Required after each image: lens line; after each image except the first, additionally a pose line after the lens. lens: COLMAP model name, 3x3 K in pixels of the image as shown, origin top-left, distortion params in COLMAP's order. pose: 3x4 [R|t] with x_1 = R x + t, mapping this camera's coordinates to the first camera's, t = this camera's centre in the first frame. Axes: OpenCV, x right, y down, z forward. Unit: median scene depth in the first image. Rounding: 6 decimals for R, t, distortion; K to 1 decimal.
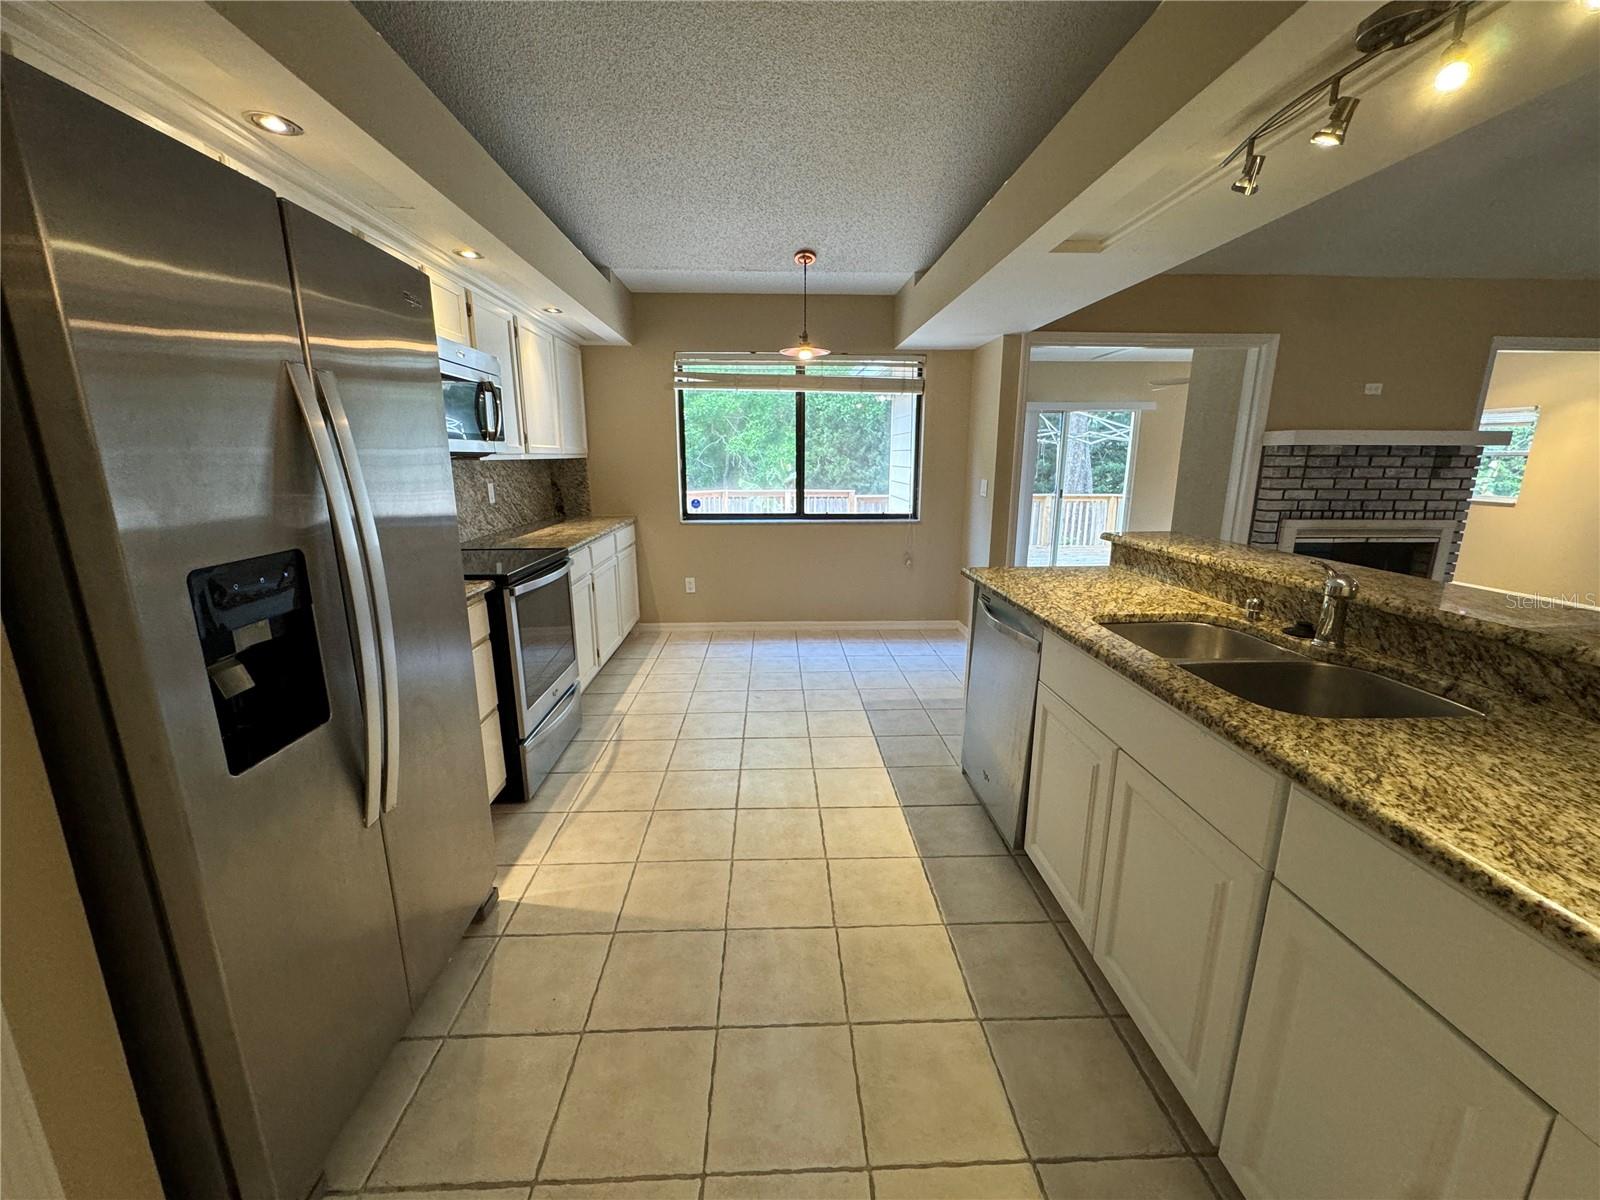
lens RADIAL K [[642.1, 0, 801.8], [0, 642.1, 602.4], [0, 0, 1]] dist [-0.000407, 0.000149]
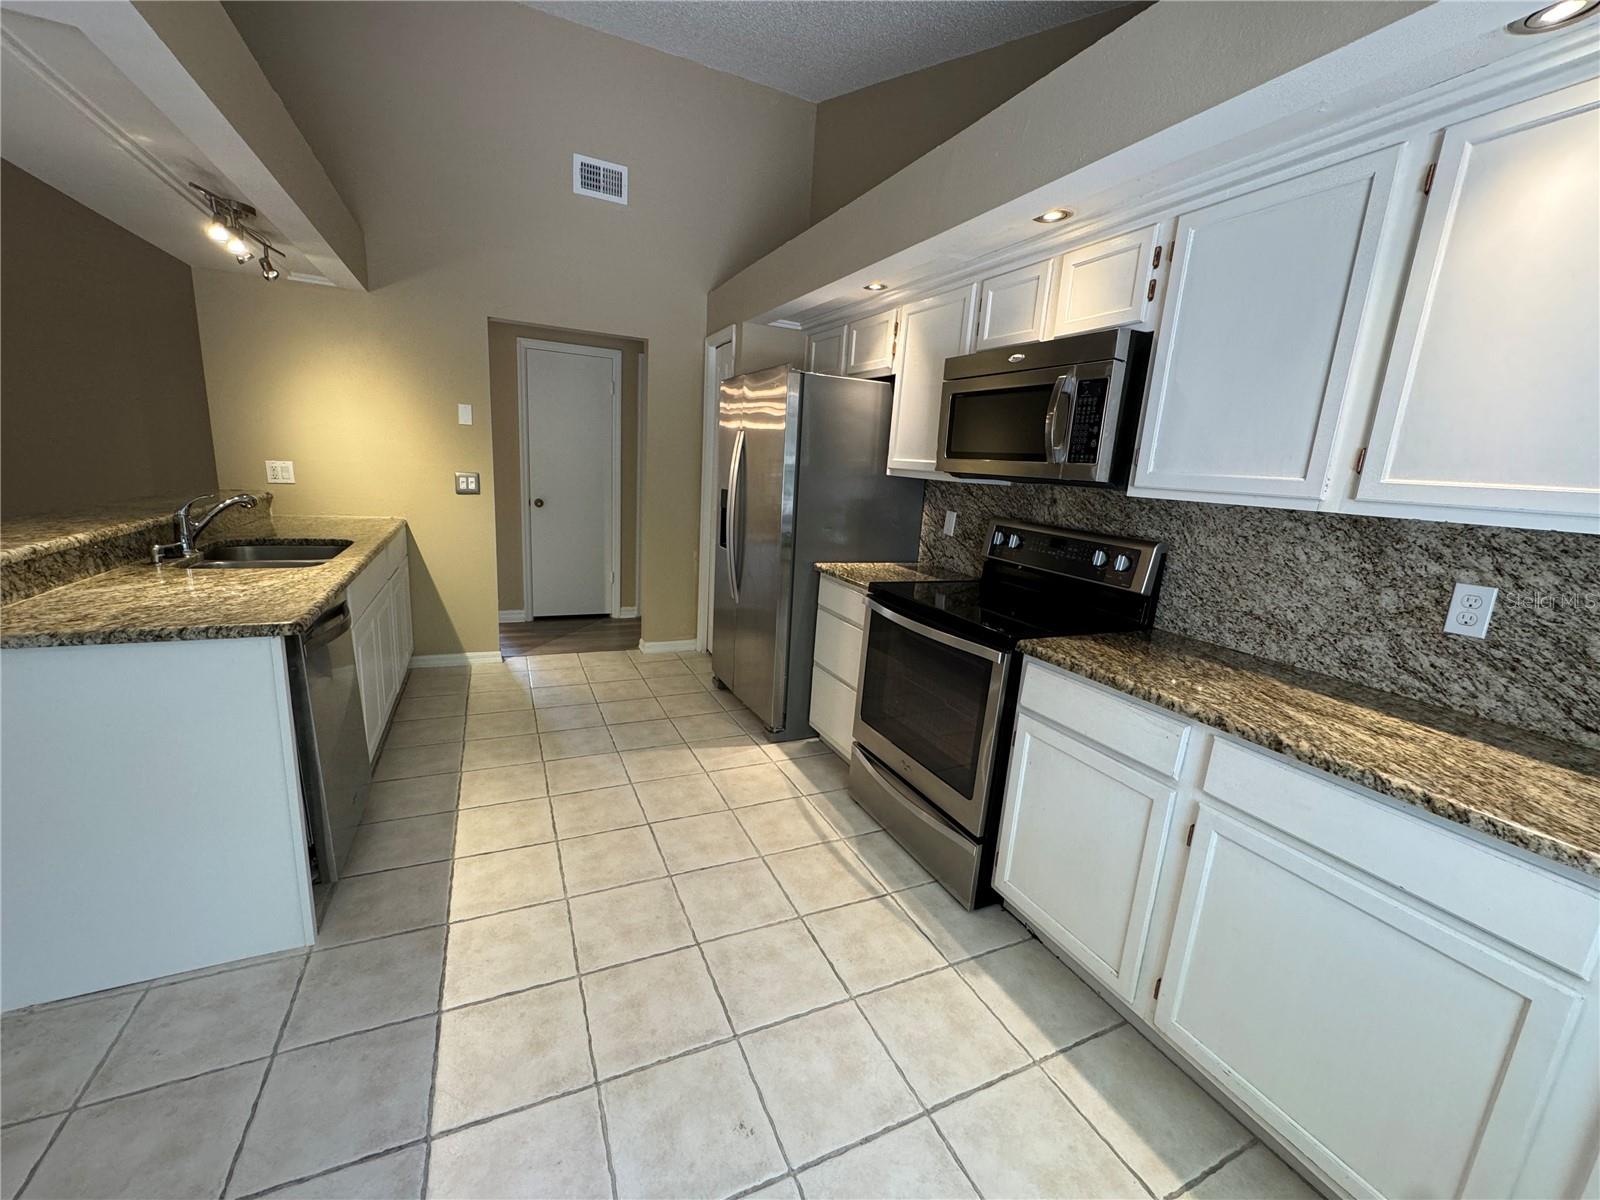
lens RADIAL K [[642.1, 0, 801.1], [0, 642.1, 604.0], [0, 0, 1]] dist [-0.000407, 0.000149]
pose [[-0.921823, 0.022806, -0.386940, 0.055886], [-0.149020, 0.900692, 0.408102, -0.427279], [0.357821, 0.433859, -0.826880, 1.846761]]
